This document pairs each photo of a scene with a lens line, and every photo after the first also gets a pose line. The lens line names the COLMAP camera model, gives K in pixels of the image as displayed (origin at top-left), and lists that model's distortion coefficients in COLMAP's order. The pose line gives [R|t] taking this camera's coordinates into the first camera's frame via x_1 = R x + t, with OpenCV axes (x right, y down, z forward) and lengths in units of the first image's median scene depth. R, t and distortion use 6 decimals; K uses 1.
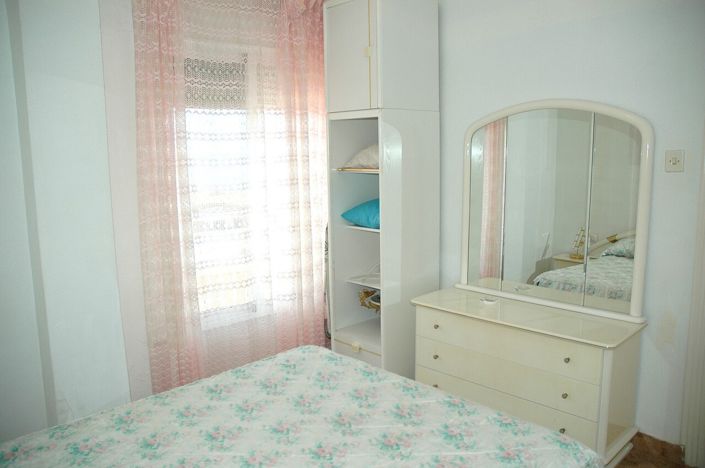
lens RADIAL K [[549.5, 0, 352.8], [0, 549.5, 234.5], [0, 0, 1]] dist [-0.137630, 0.104632]
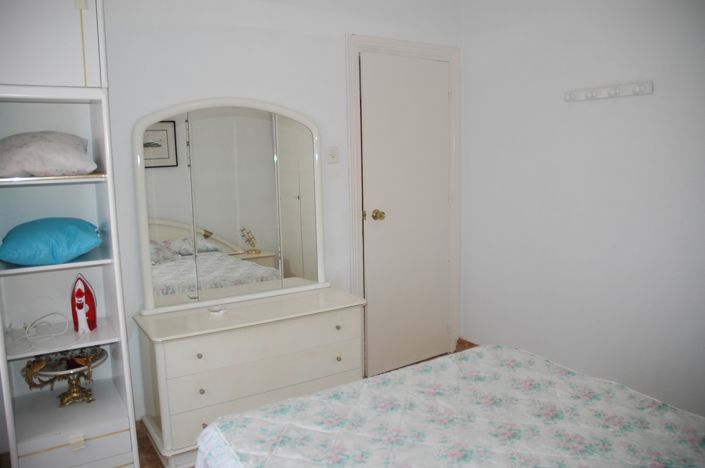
lens RADIAL K [[549.5, 0, 352.8], [0, 549.5, 233.4], [0, 0, 1]] dist [-0.137630, 0.104632]
pose [[0.225356, -0.132191, 0.965267, -0.566147], [0.161638, 0.982095, 0.096759, -0.059085], [-0.960775, 0.134219, 0.242688, 0.539314]]
